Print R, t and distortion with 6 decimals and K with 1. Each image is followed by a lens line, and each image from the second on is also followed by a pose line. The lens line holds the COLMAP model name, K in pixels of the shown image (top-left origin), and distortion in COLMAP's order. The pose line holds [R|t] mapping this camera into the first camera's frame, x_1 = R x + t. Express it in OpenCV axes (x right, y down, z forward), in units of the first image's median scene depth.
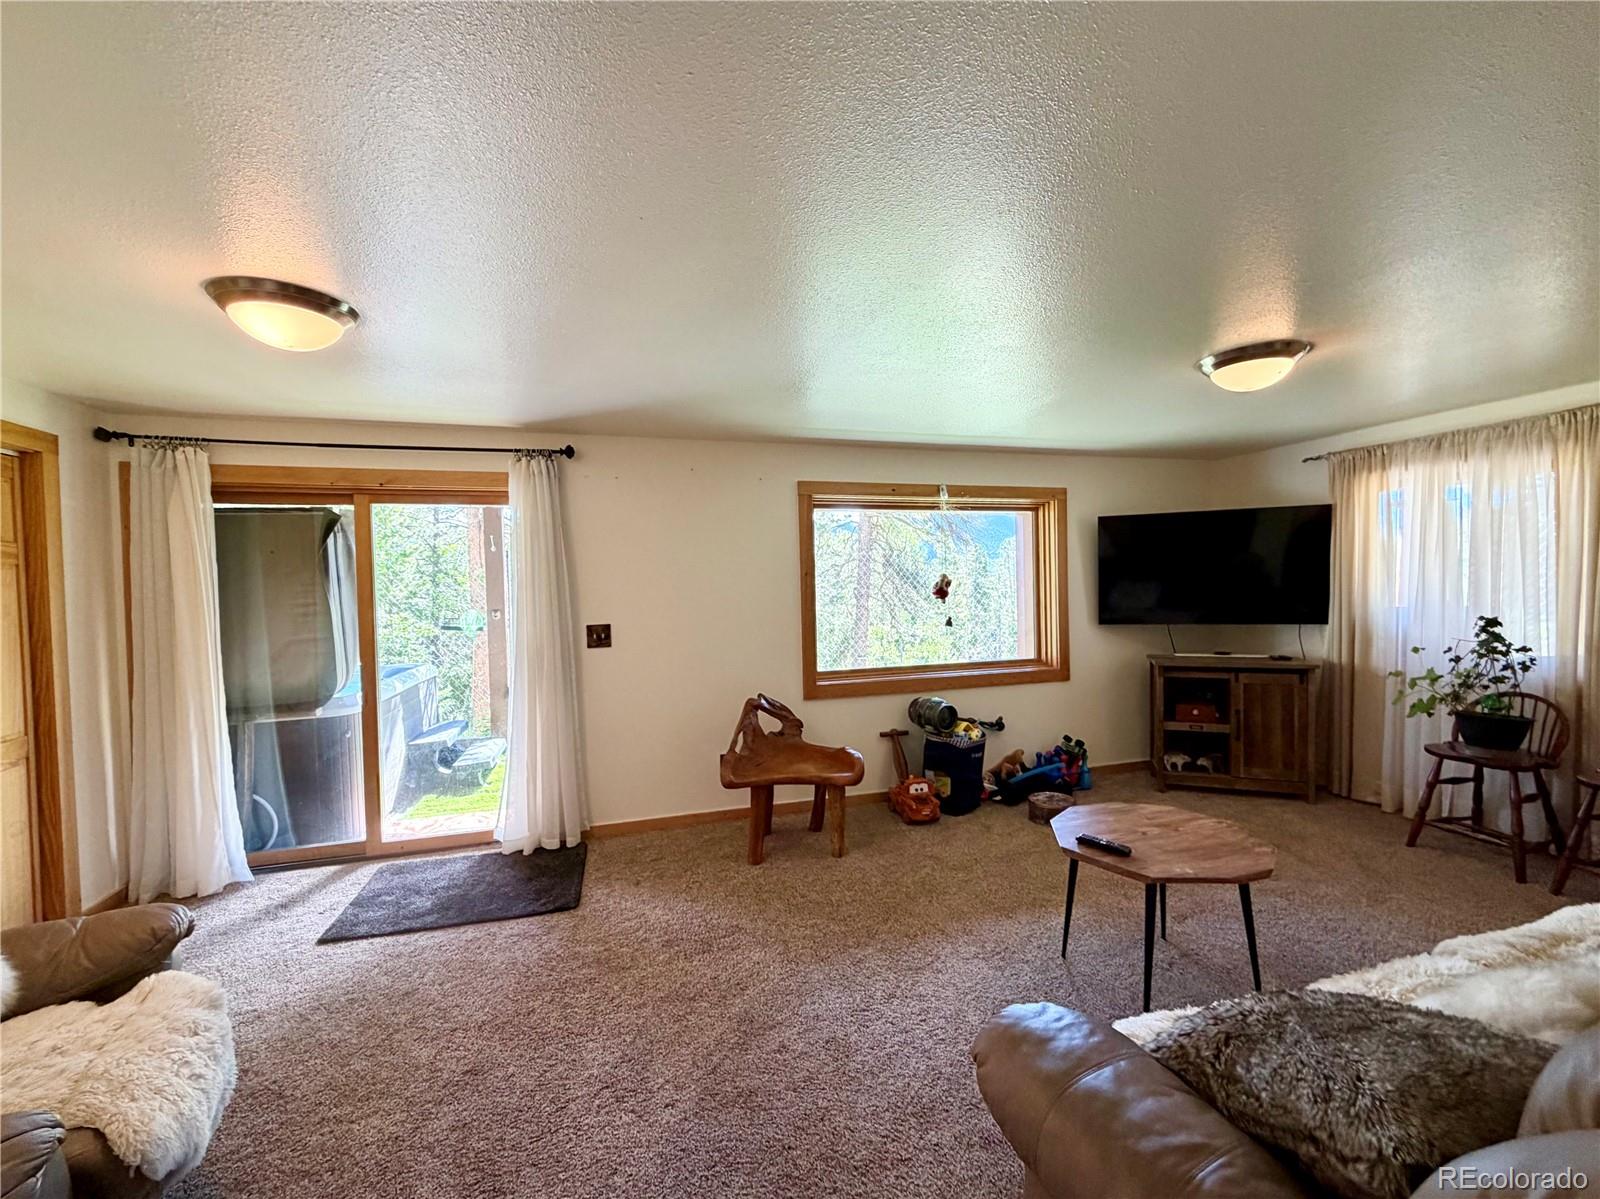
lens RADIAL K [[648.8, 0, 809.7], [0, 648.8, 599.6], [0, 0, 1]] dist [-0.004168, 0.000048]
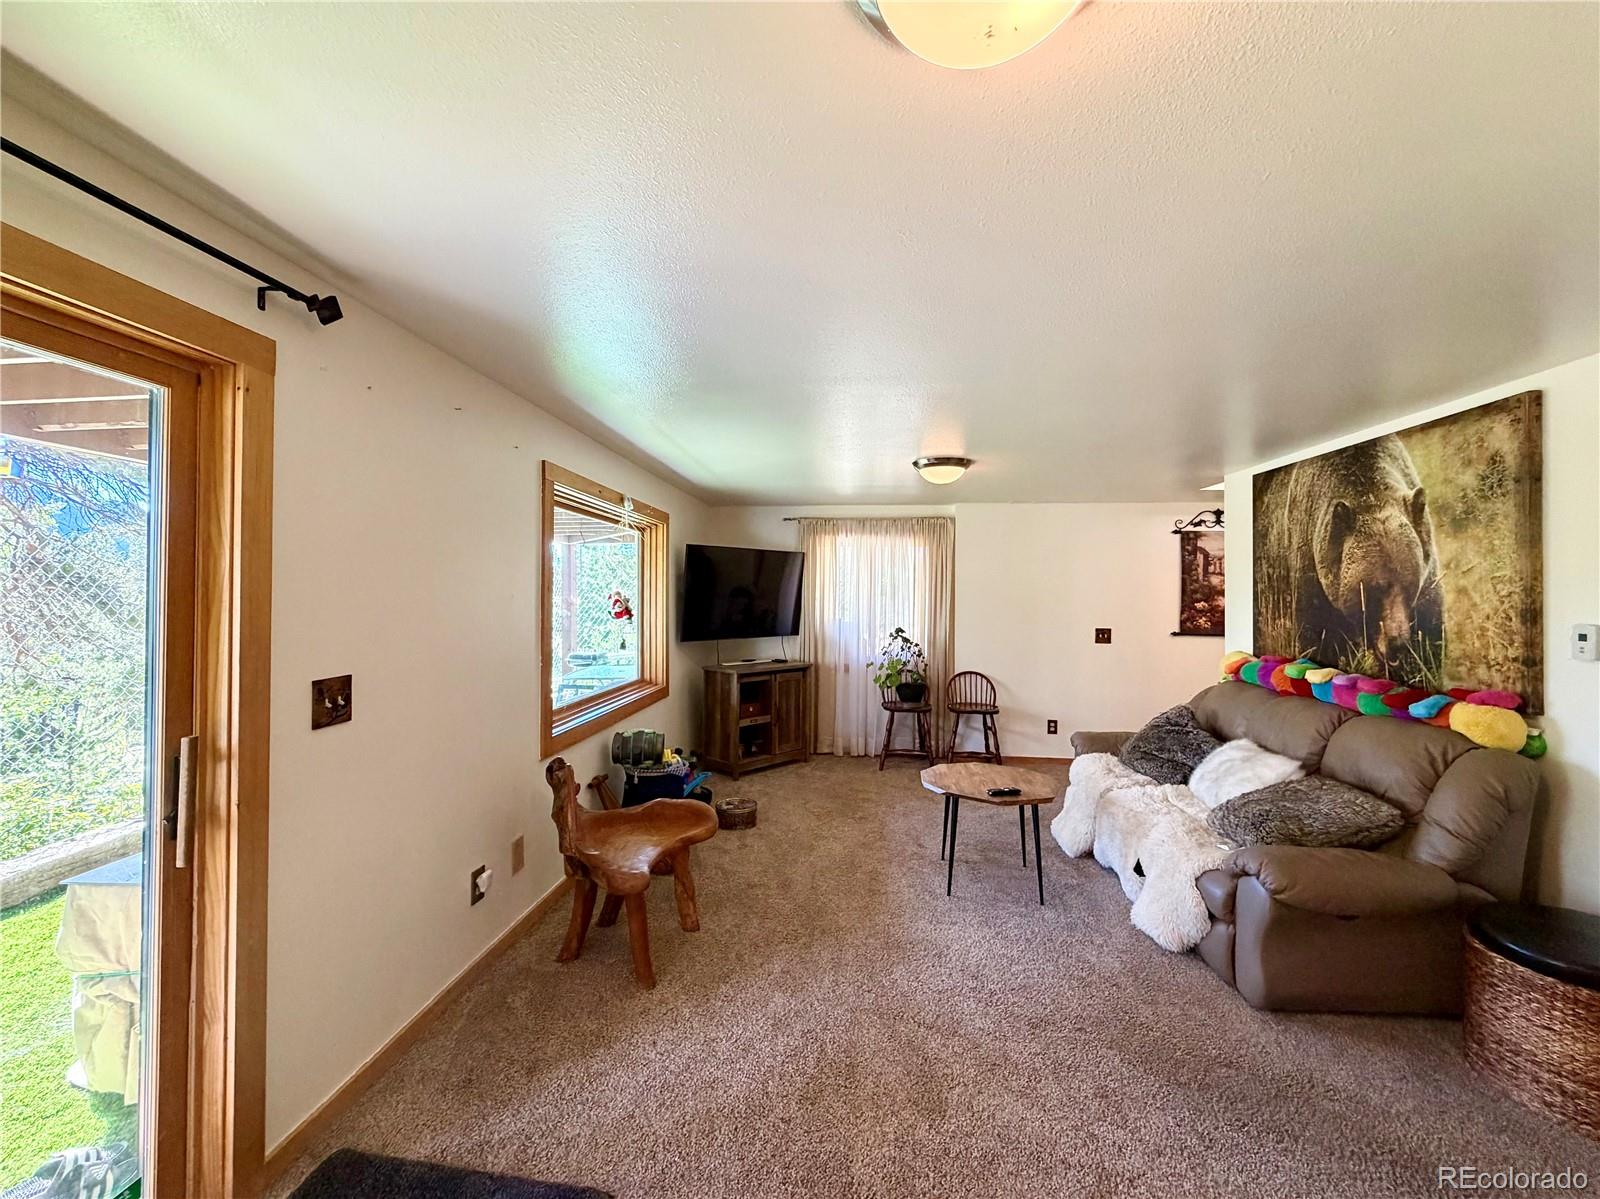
lens RADIAL K [[648.8, 0, 793.0], [0, 648.8, 596.6], [0, 0, 1]] dist [-0.004168, 0.000048]
pose [[0.420821, 0.025161, 0.906794, -0.549050], [0.006852, 0.999499, -0.030913, -0.004296], [-0.907118, 0.019222, 0.420438, 0.429327]]
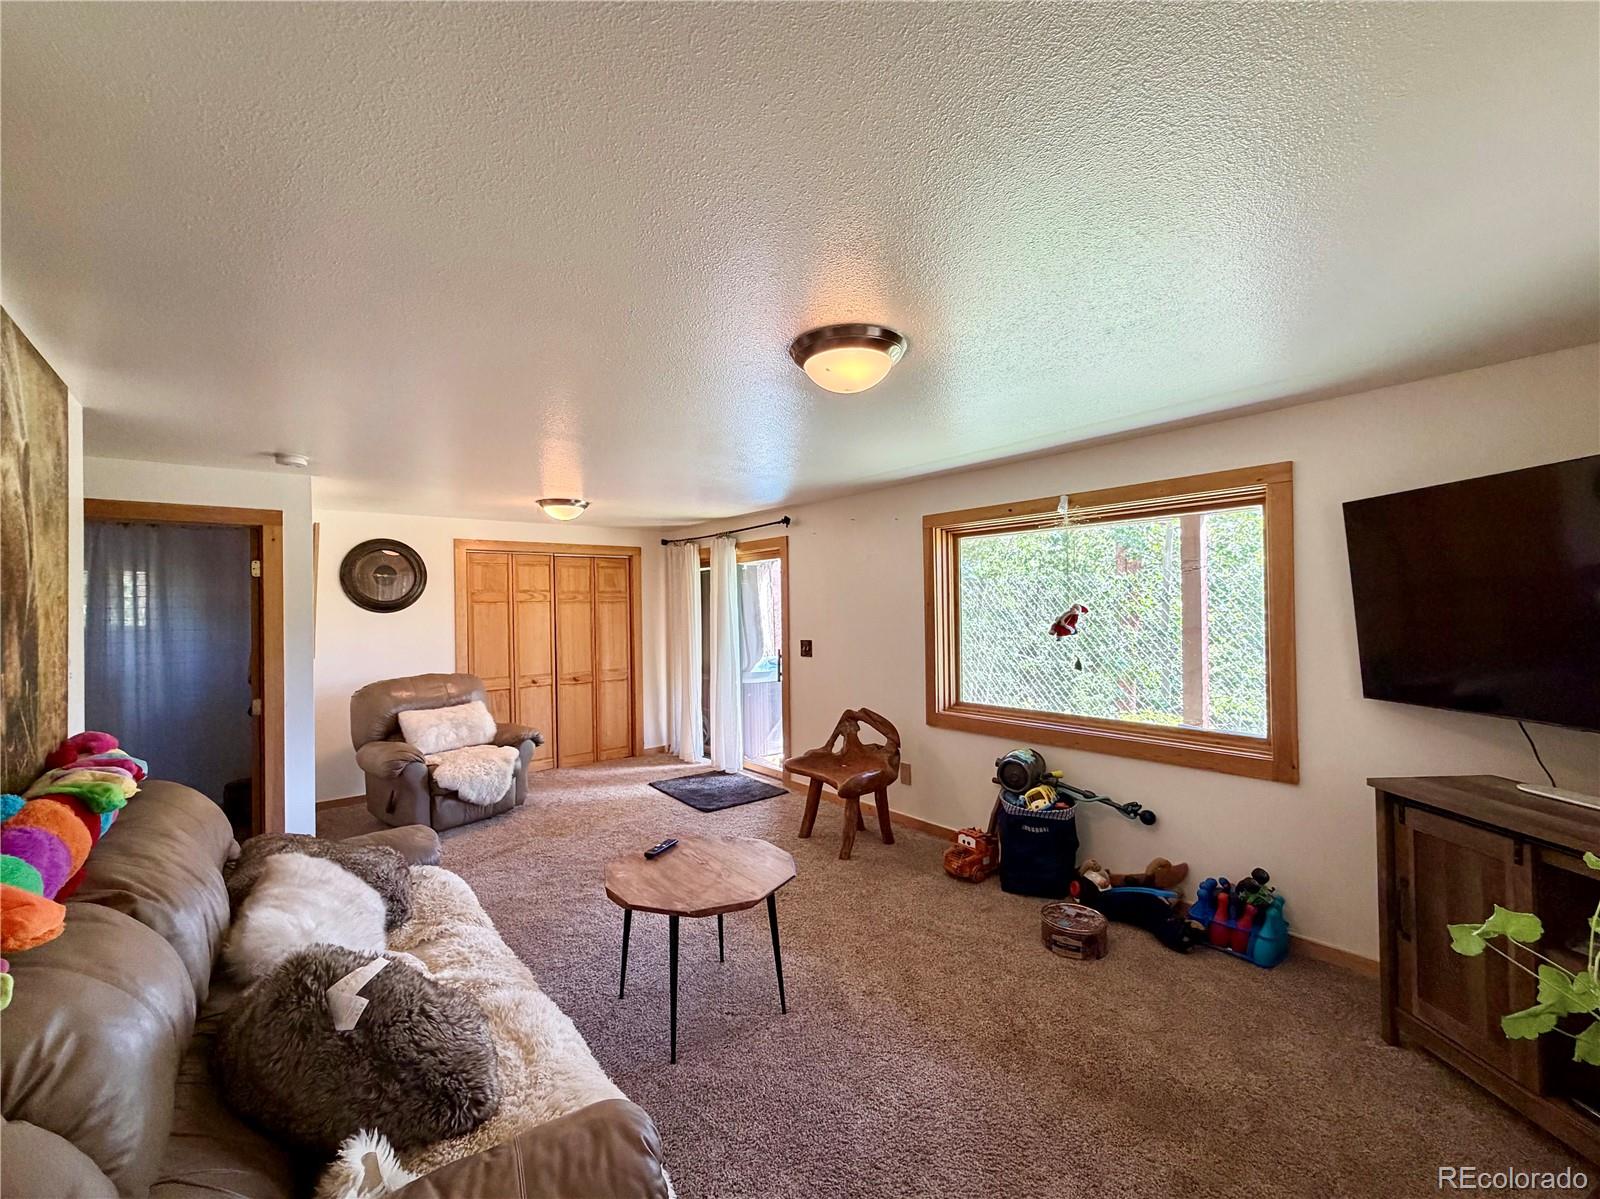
lens RADIAL K [[648.8, 0, 805.4], [0, 648.8, 601.5], [0, 0, 1]] dist [-0.004168, 0.000048]
pose [[0.400713, 0.006406, -0.916181, 0.840551], [-0.013441, 0.999909, 0.001113, -0.040849], [0.916105, 0.011869, 0.400762, 0.388229]]
